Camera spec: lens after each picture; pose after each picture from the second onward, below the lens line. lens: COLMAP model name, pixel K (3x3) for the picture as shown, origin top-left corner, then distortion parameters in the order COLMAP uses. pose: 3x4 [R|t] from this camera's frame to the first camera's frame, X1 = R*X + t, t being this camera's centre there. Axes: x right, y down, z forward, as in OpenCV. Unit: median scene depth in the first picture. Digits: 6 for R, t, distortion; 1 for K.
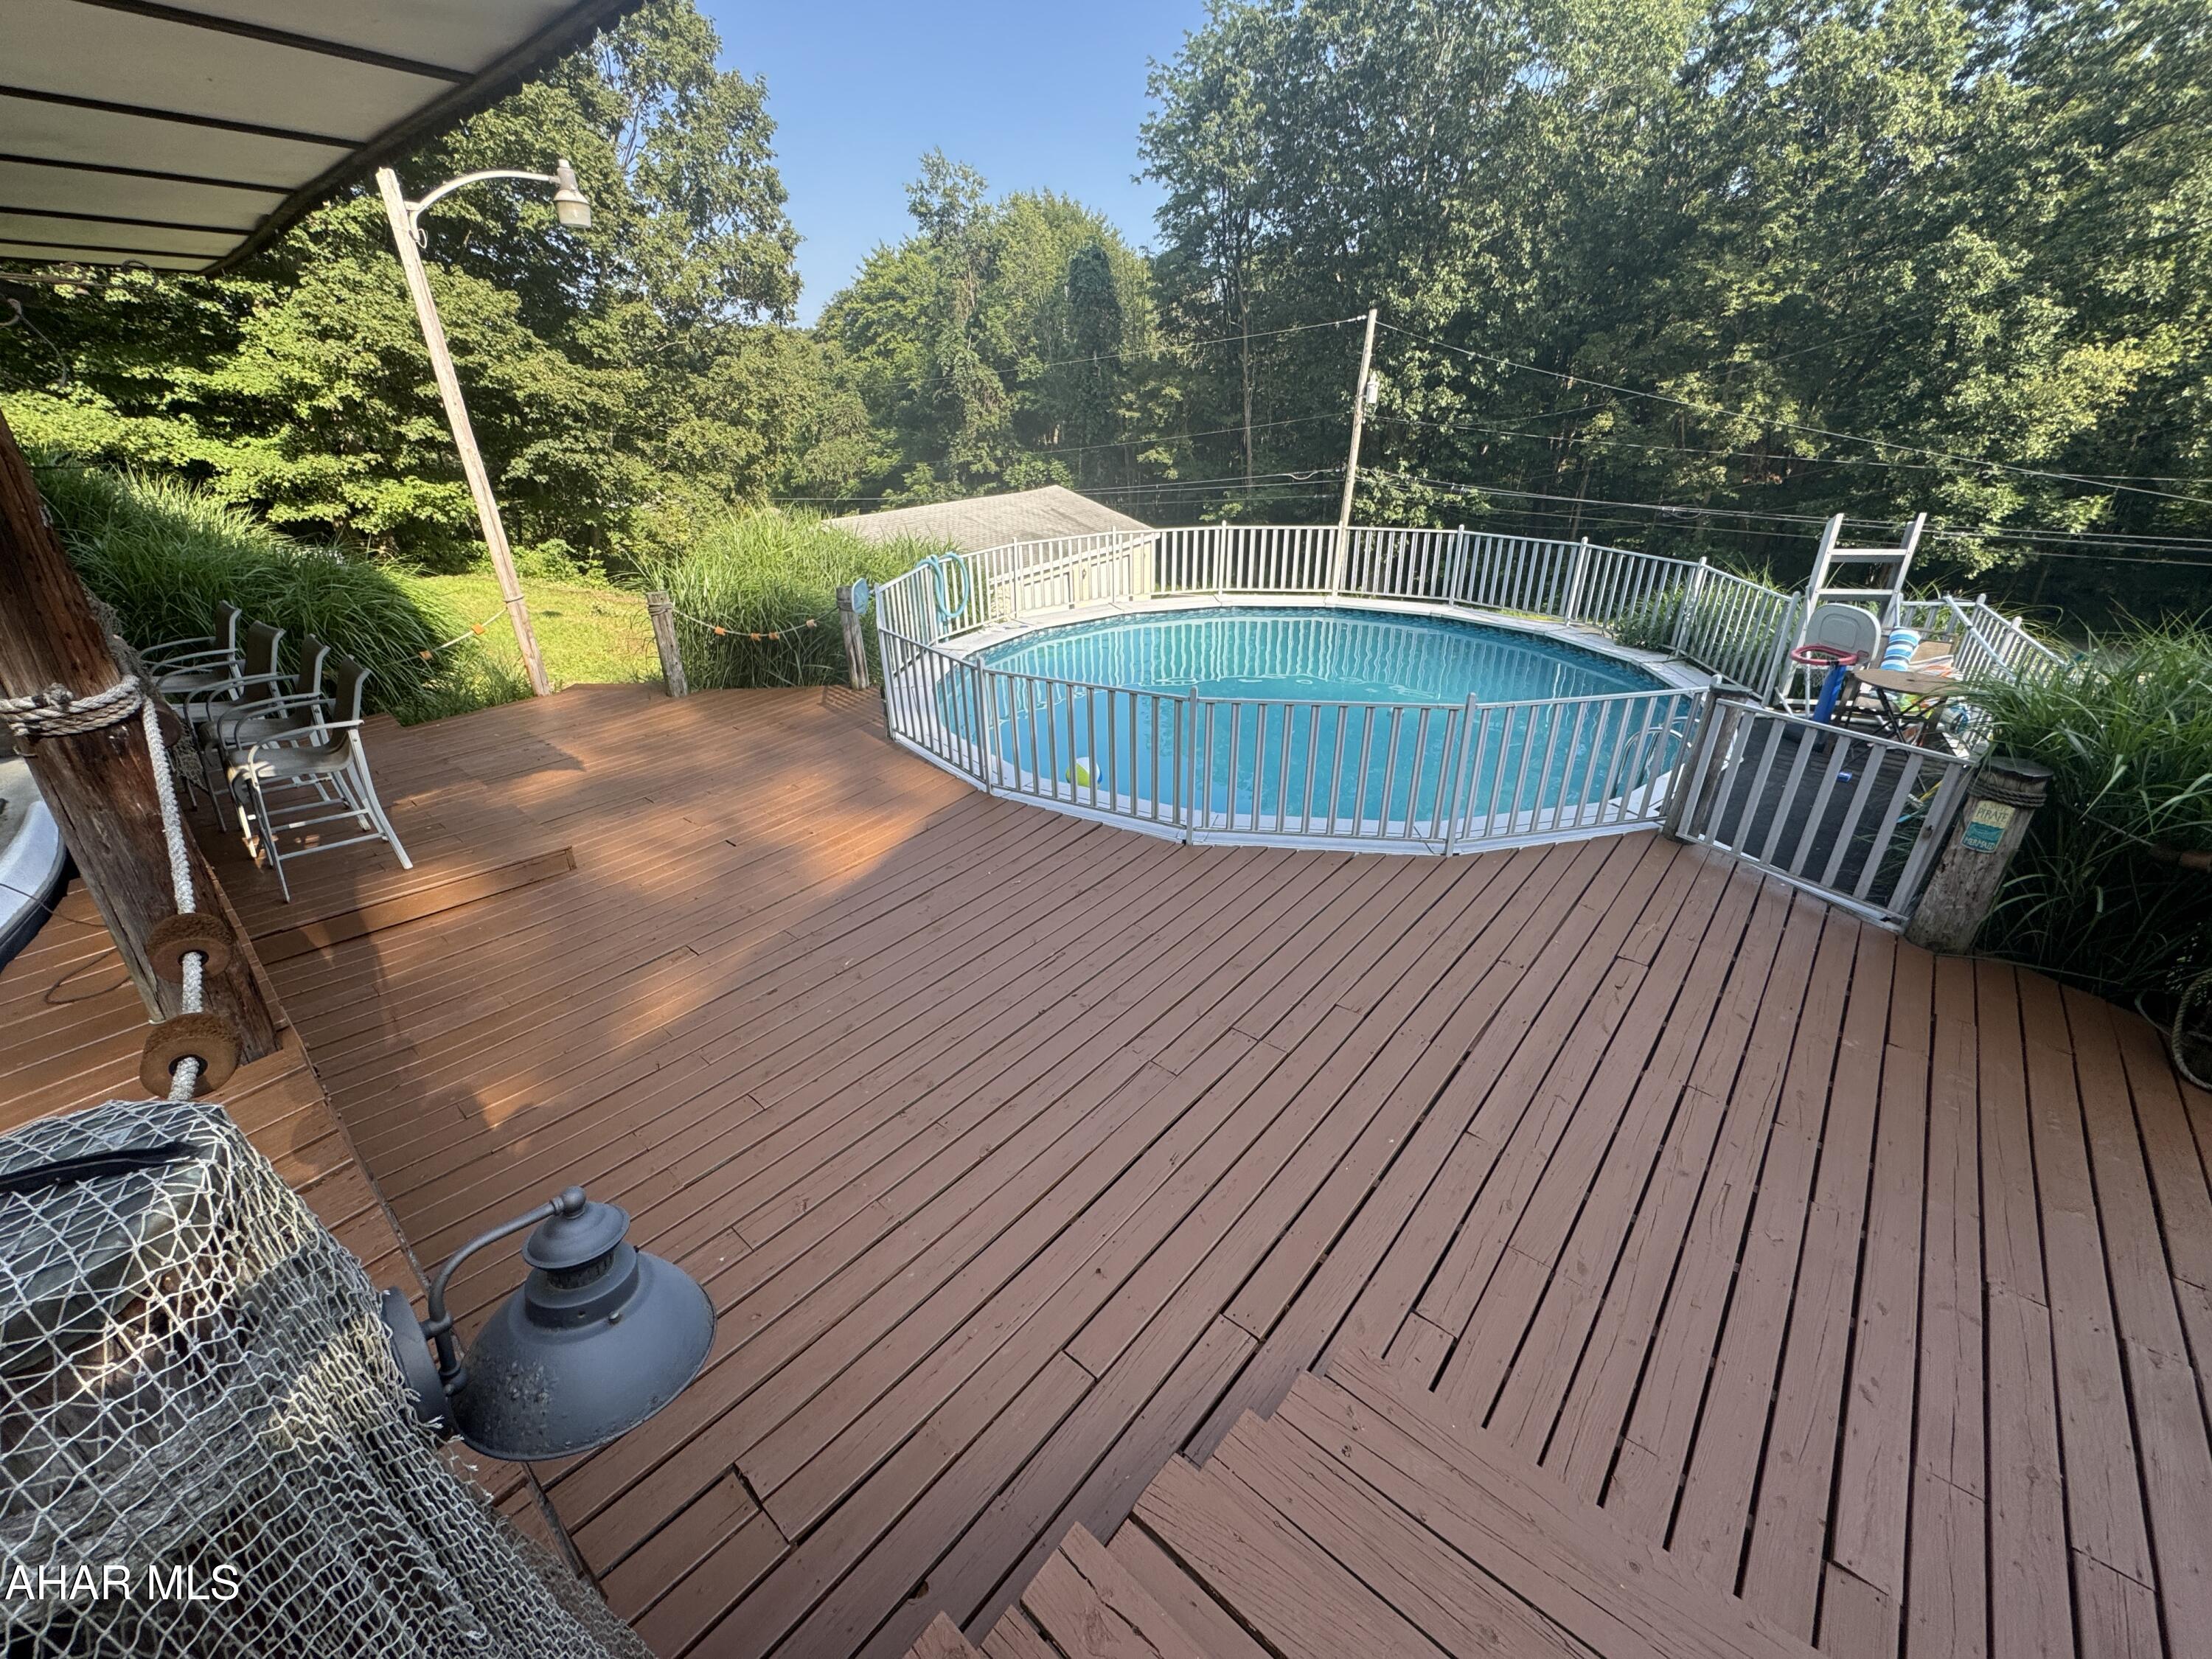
lens RADIAL K [[884.0, 0, 1114.6], [0, 884.0, 833.6], [0, 0, 1]] dist [-0.006619, 0.000637]
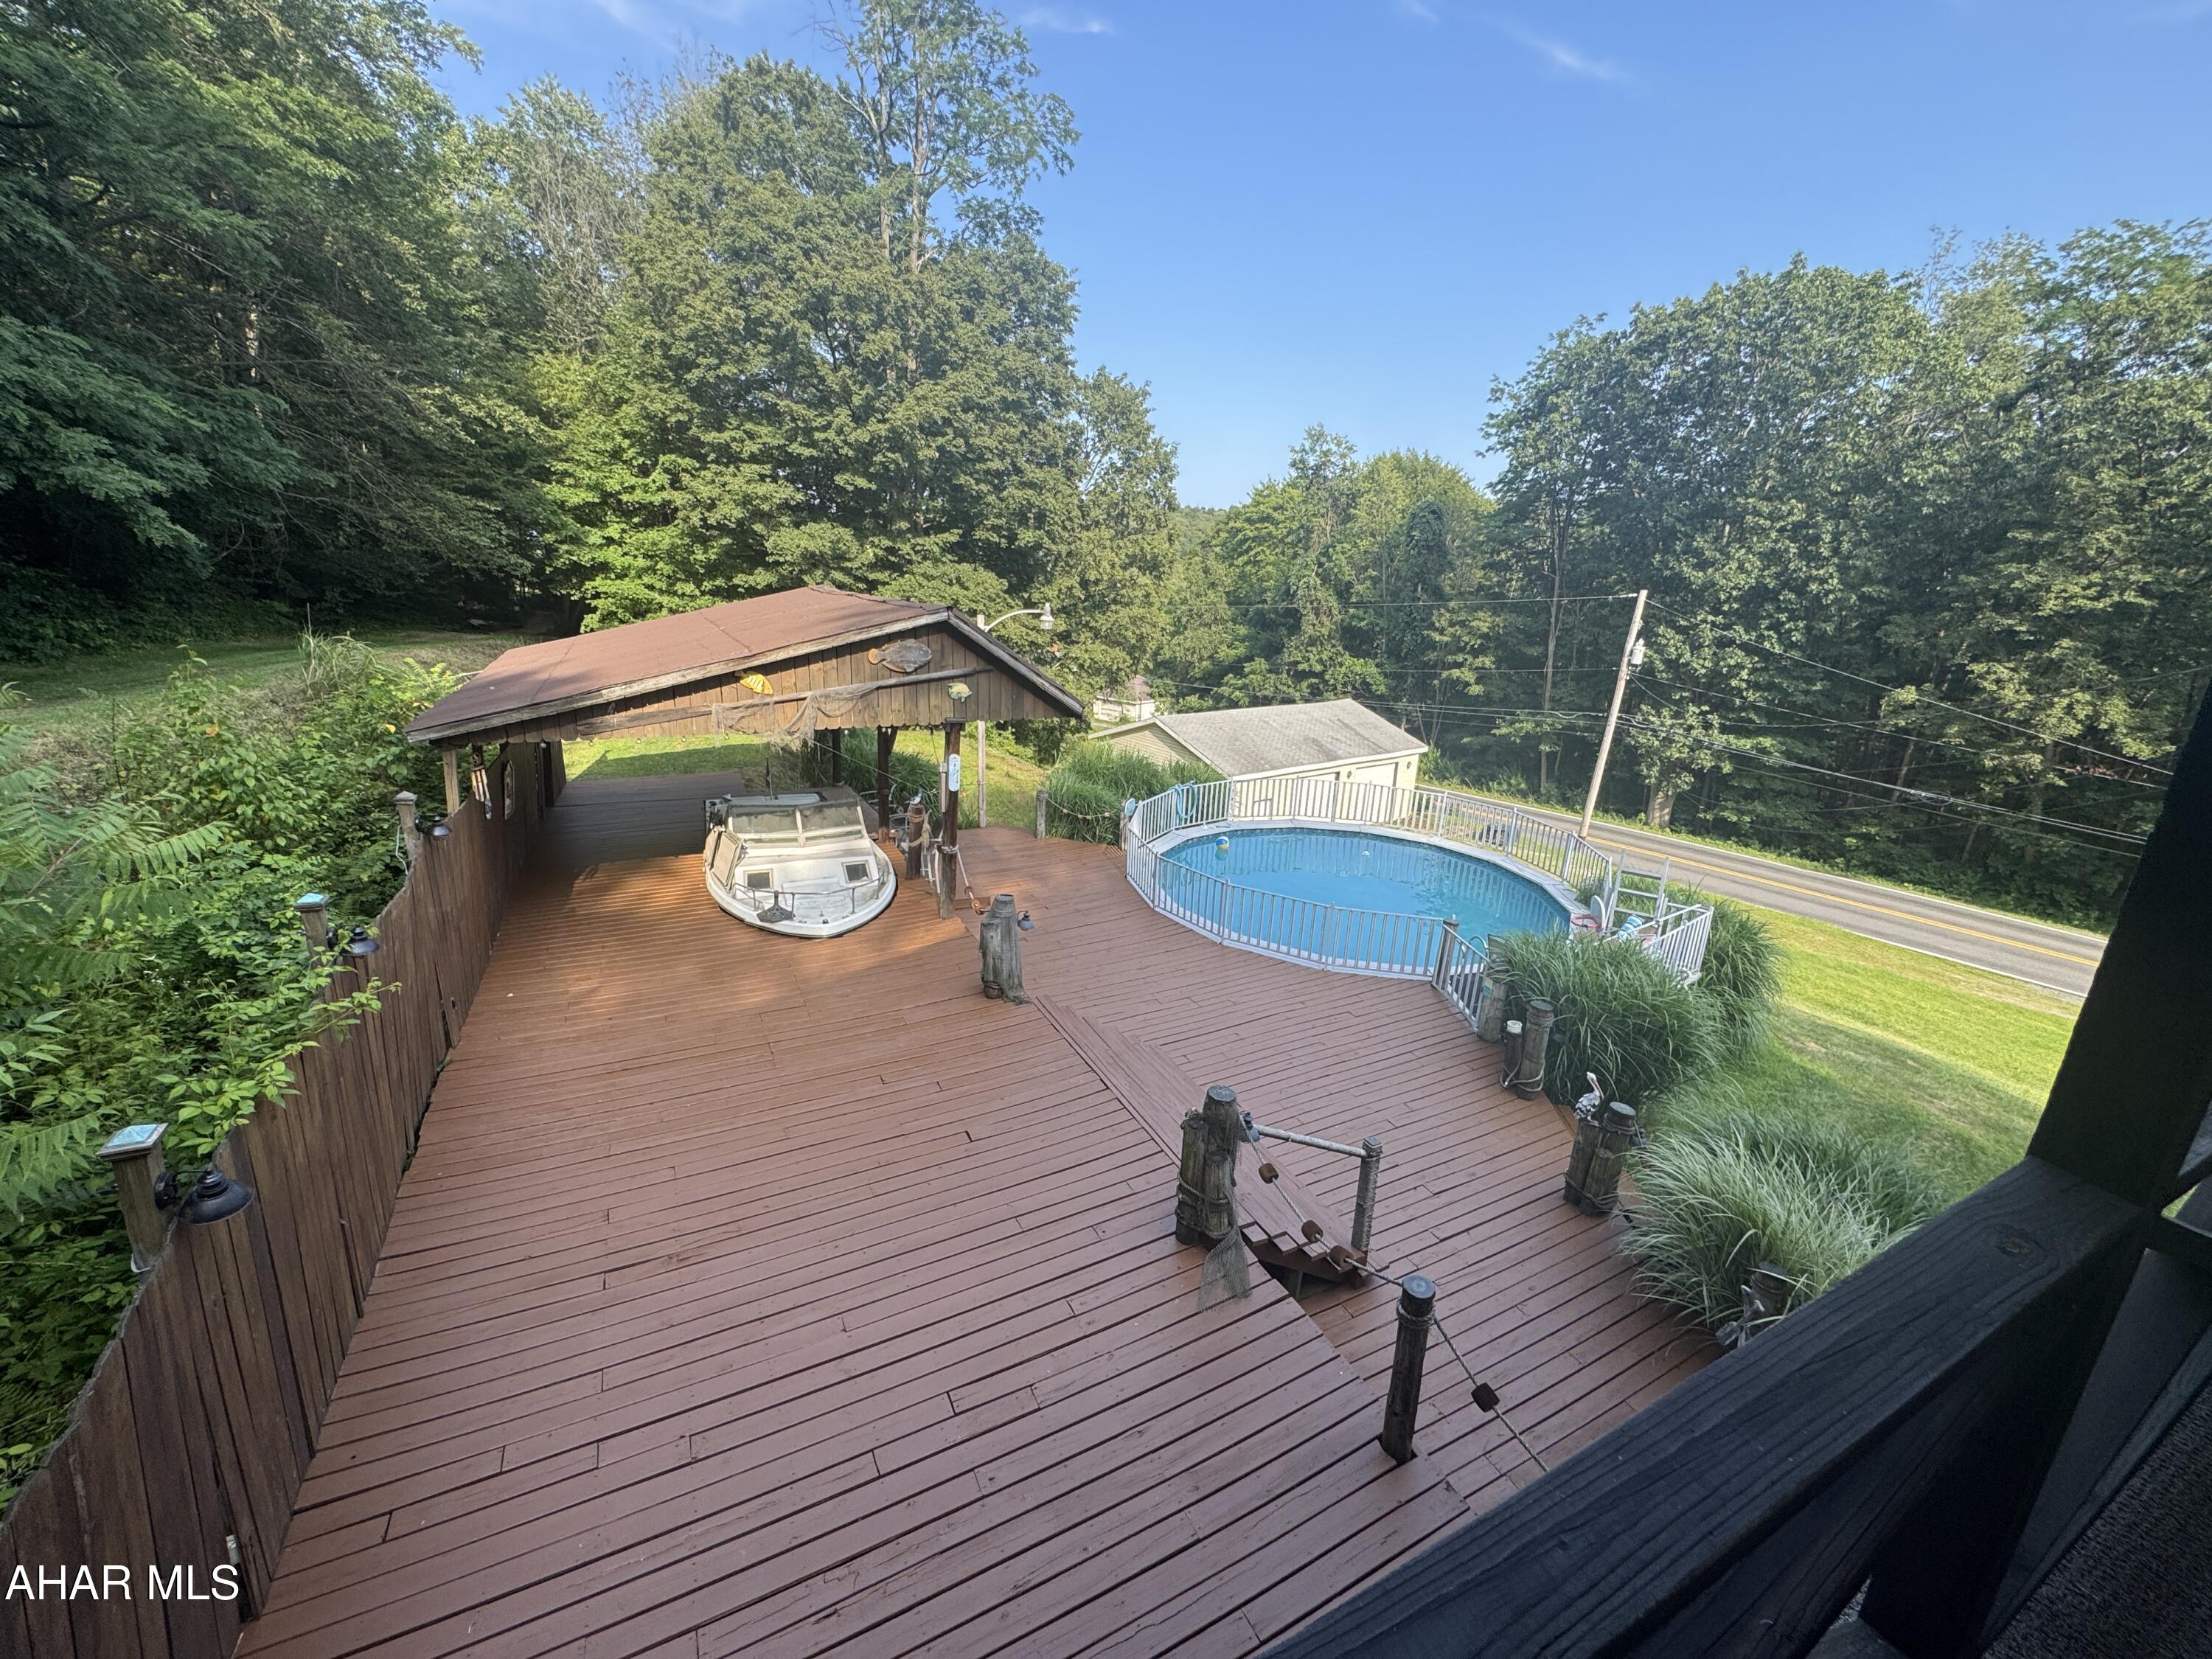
lens RADIAL K [[884.0, 0, 1106.6], [0, 884.0, 823.6], [0, 0, 1]] dist [-0.006619, 0.000637]
pose [[0.918617, 0.155522, -0.363257, 0.104181], [-0.217131, 0.966735, -0.135197, 0.014893], [0.330147, 0.203068, 0.921828, -0.228068]]
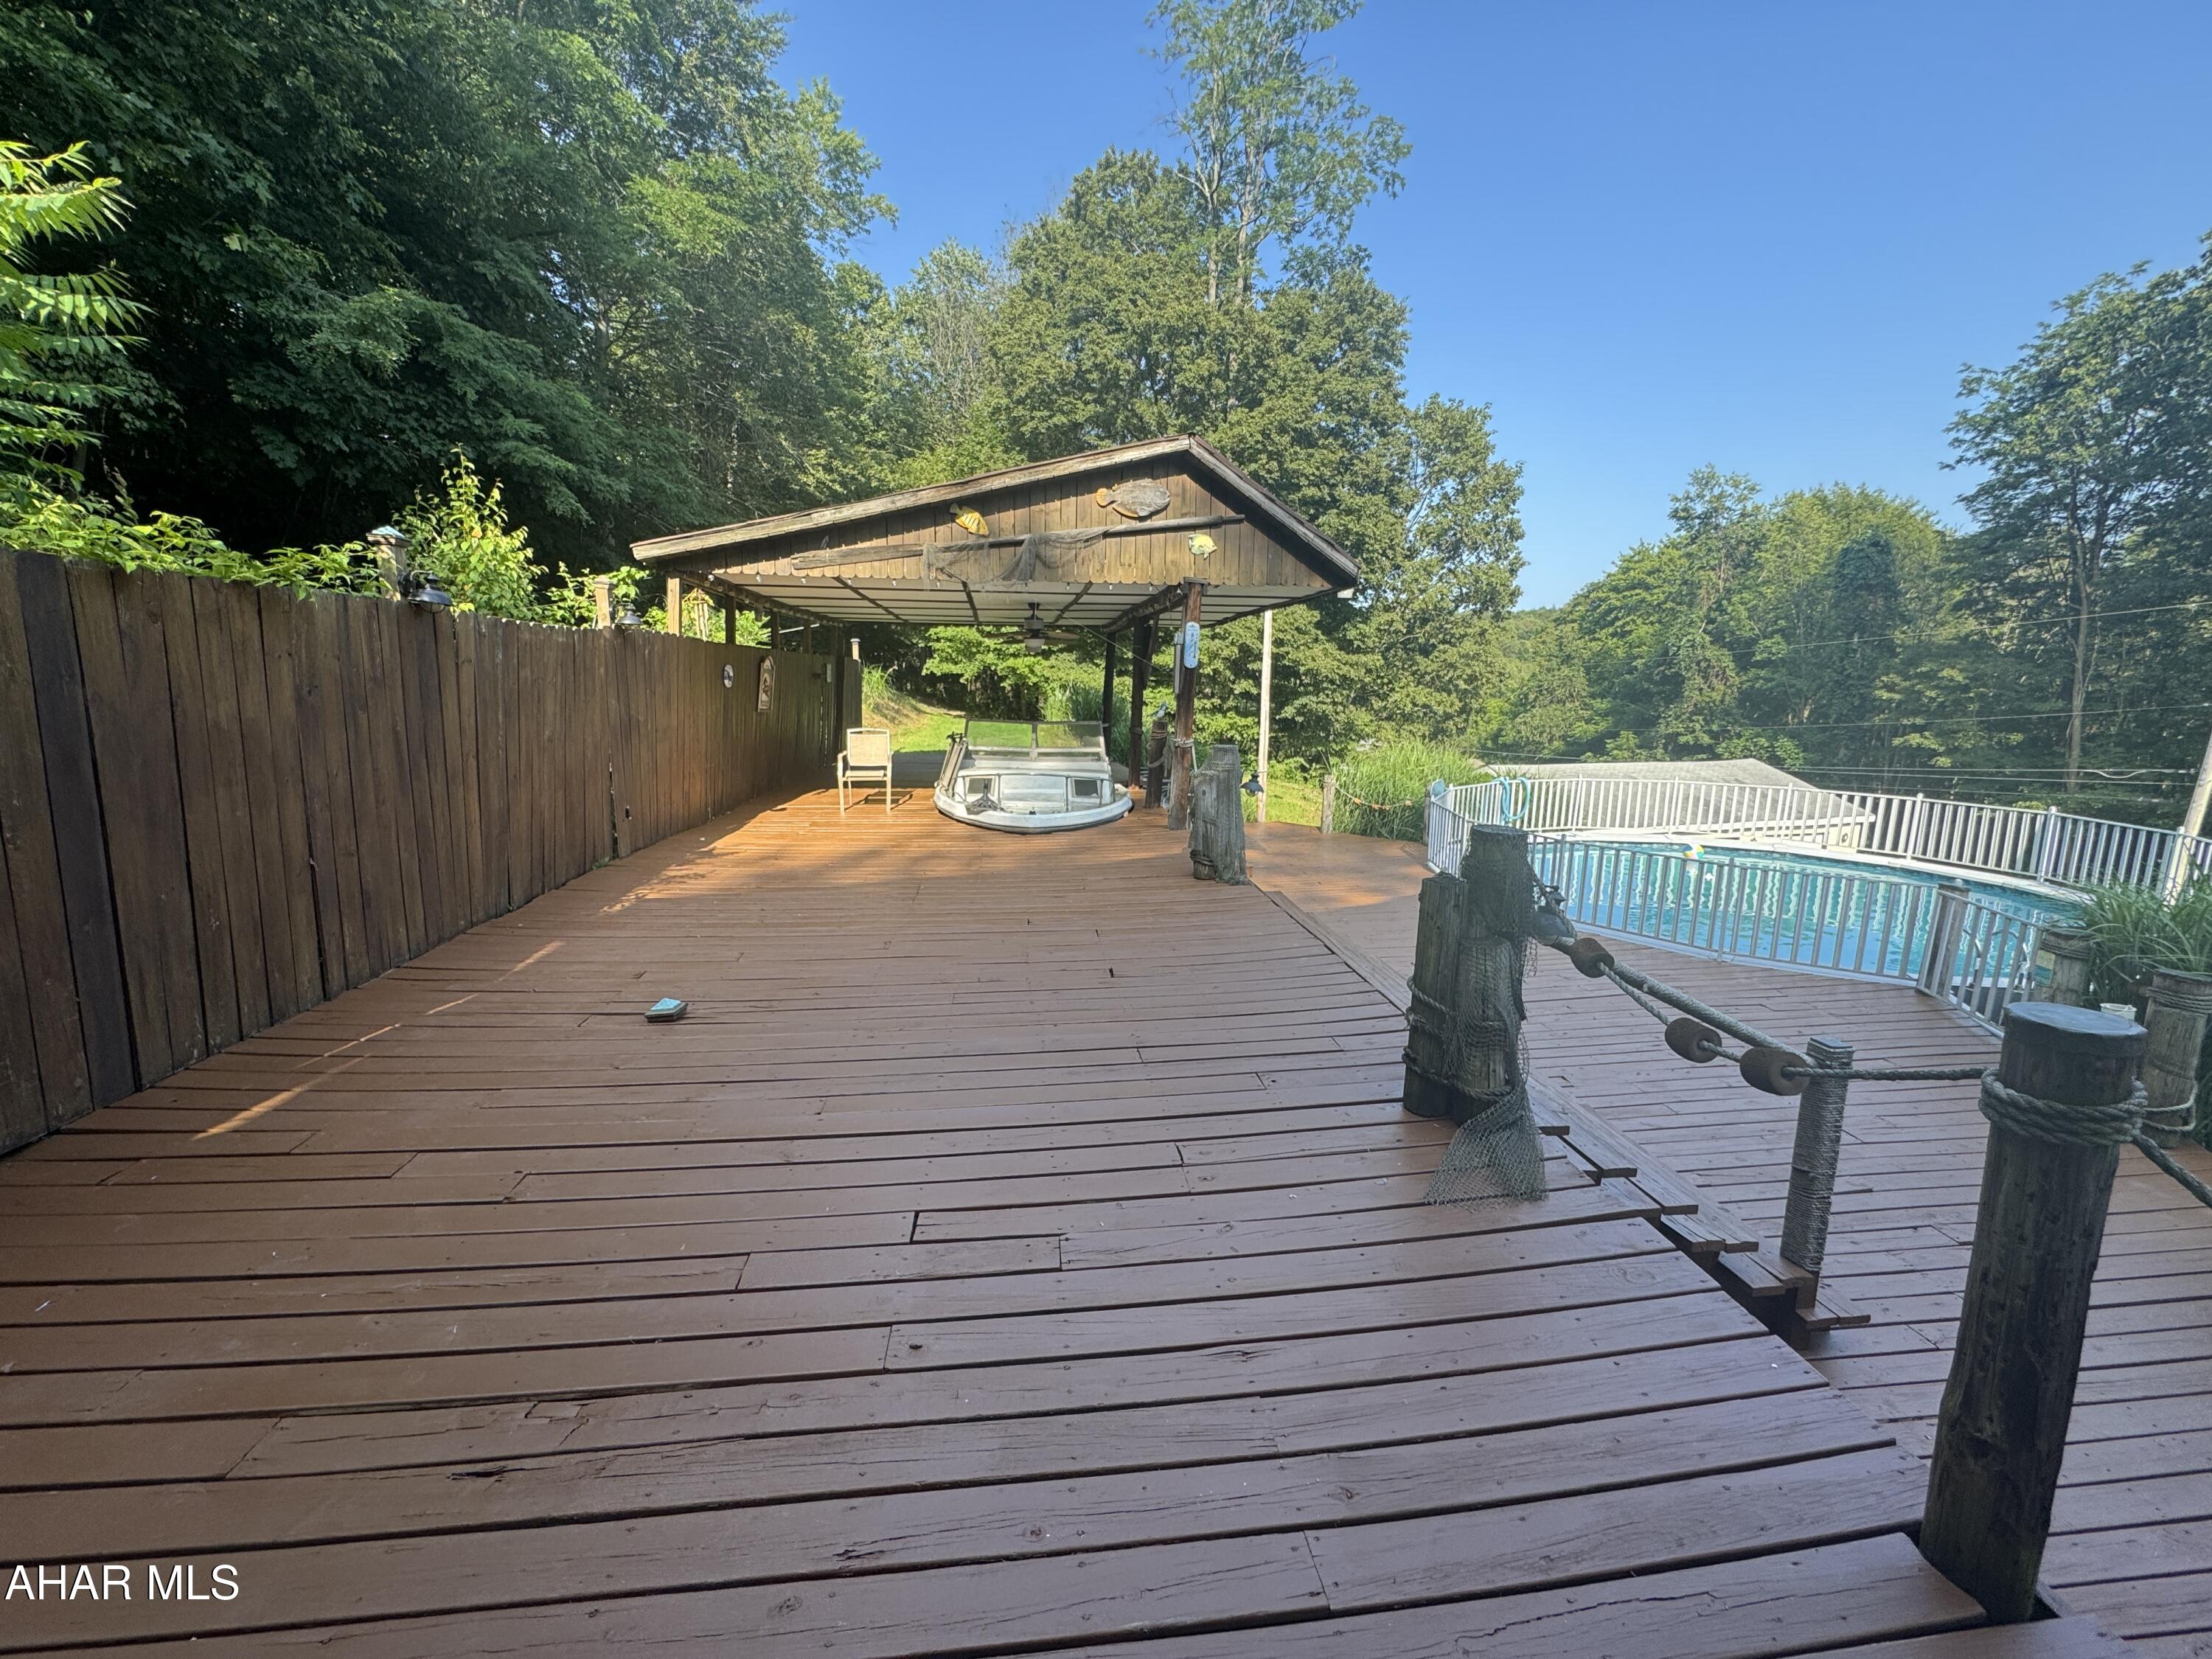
lens RADIAL K [[884.0, 0, 1101.9], [0, 884.0, 821.3], [0, 0, 1]] dist [-0.006619, 0.000637]
pose [[0.716512, 0.135860, -0.684217, 0.103870], [-0.323287, 0.933830, -0.153123, 0.063739], [0.618139, 0.330913, 0.713022, -0.144866]]
